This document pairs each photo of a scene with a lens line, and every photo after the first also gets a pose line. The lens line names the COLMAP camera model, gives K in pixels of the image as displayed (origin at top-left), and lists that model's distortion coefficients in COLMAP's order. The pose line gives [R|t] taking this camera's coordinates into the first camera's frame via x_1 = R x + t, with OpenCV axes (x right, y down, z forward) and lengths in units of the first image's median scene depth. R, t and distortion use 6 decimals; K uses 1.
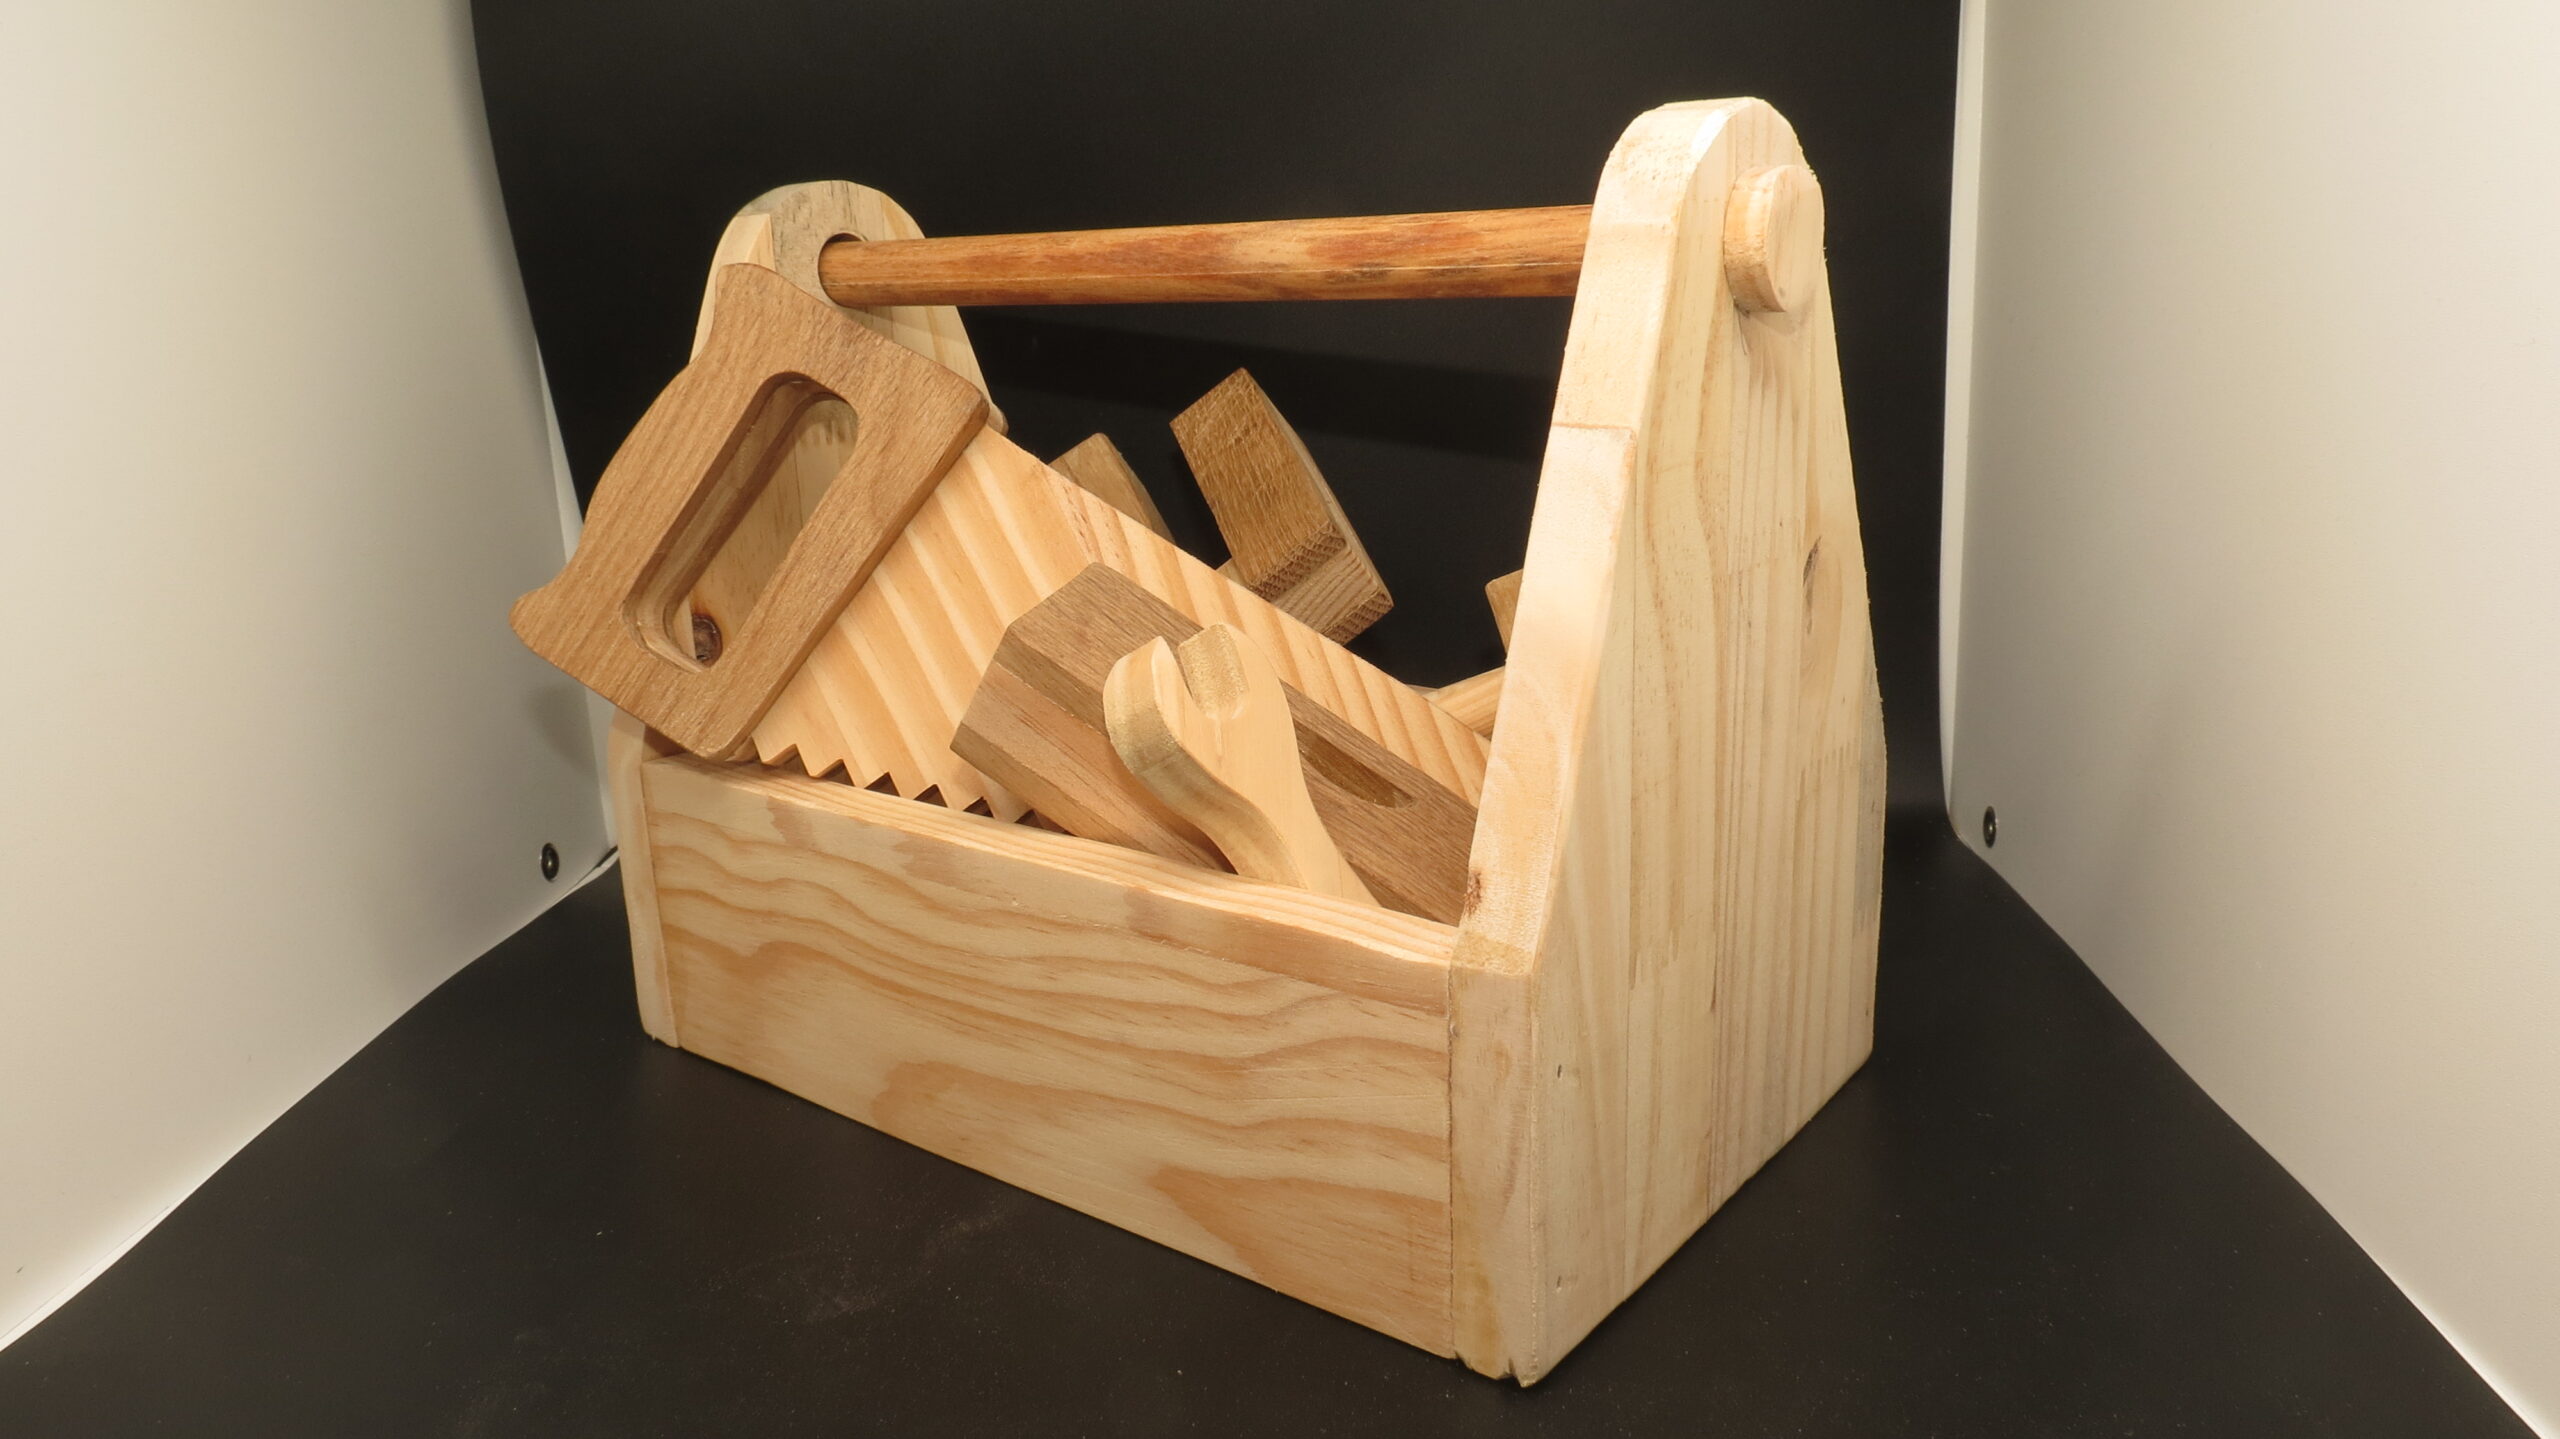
lens RADIAL K [[1777.1, 0, 1258.7], [0, 1777.1, 712.2], [0, 0, 1]] dist [-0.019584, 0.003590]
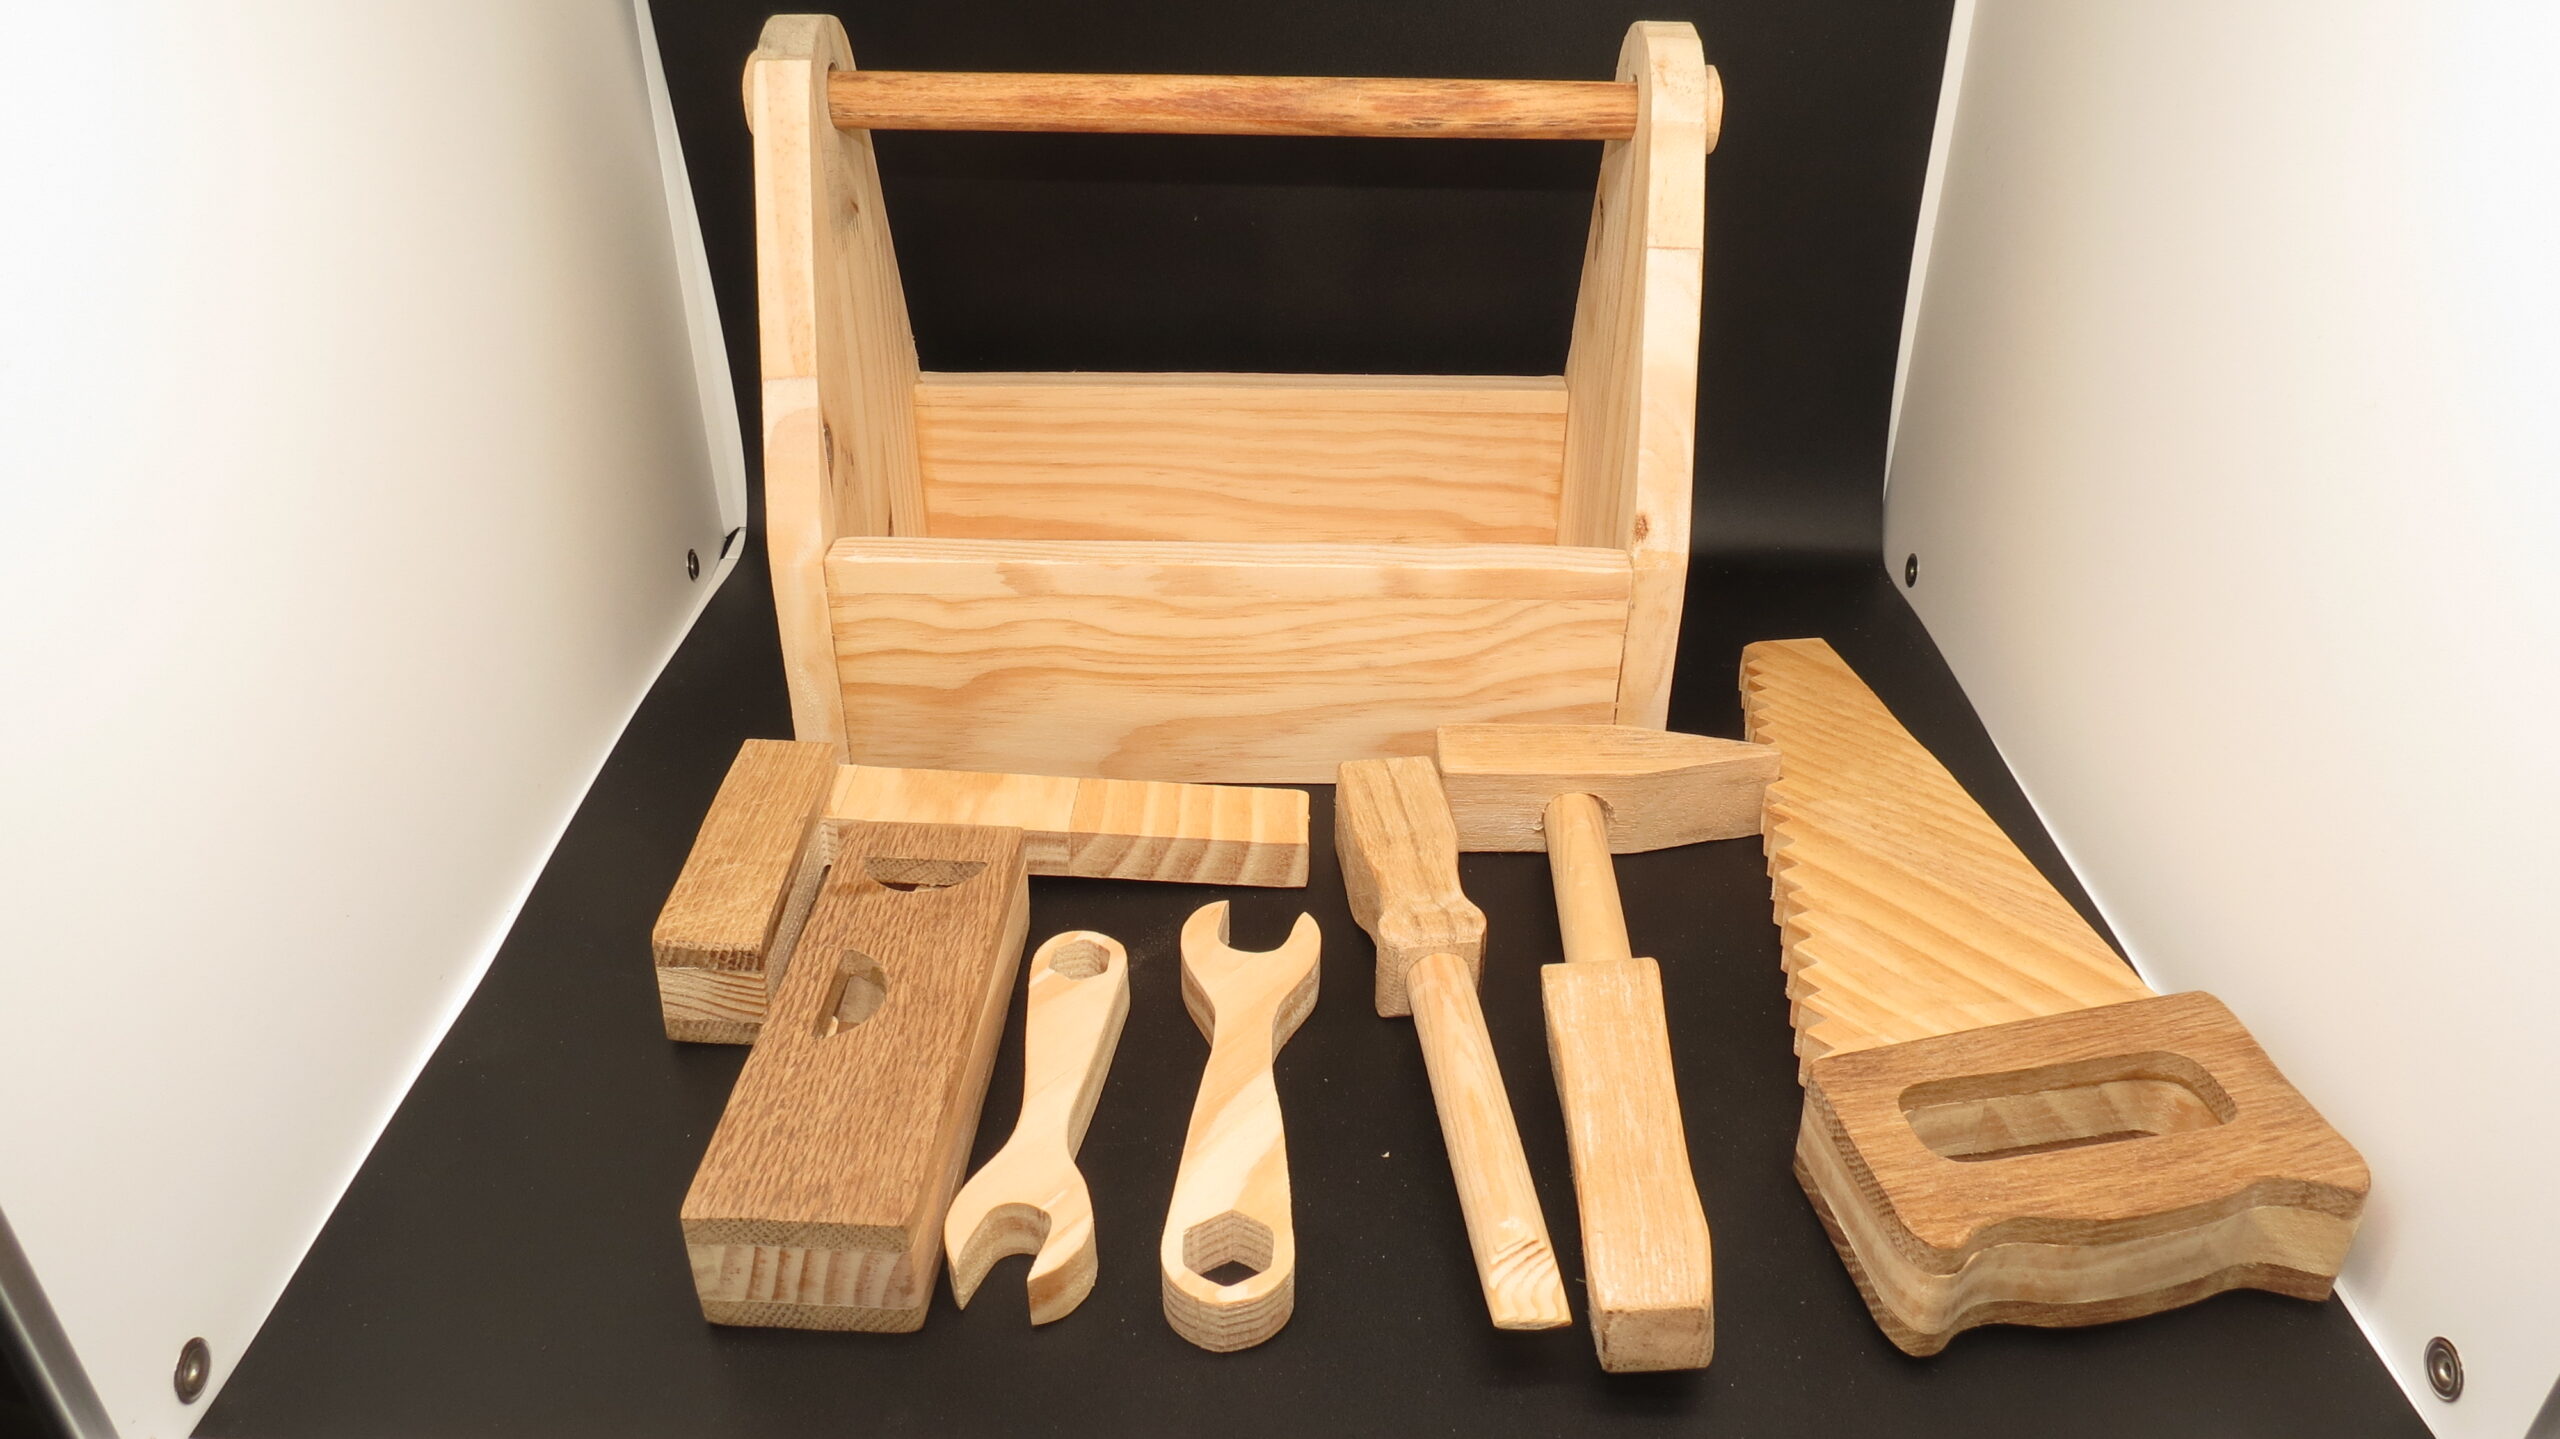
lens RADIAL K [[1777.1, 0, 1258.7], [0, 1777.1, 712.2], [0, 0, 1]] dist [-0.019584, 0.003590]
pose [[0.800049, -0.273933, 0.533745, -0.939209], [0.117307, 0.943926, 0.308614, -0.251096], [-0.588355, -0.184294, 0.787321, -0.157261]]
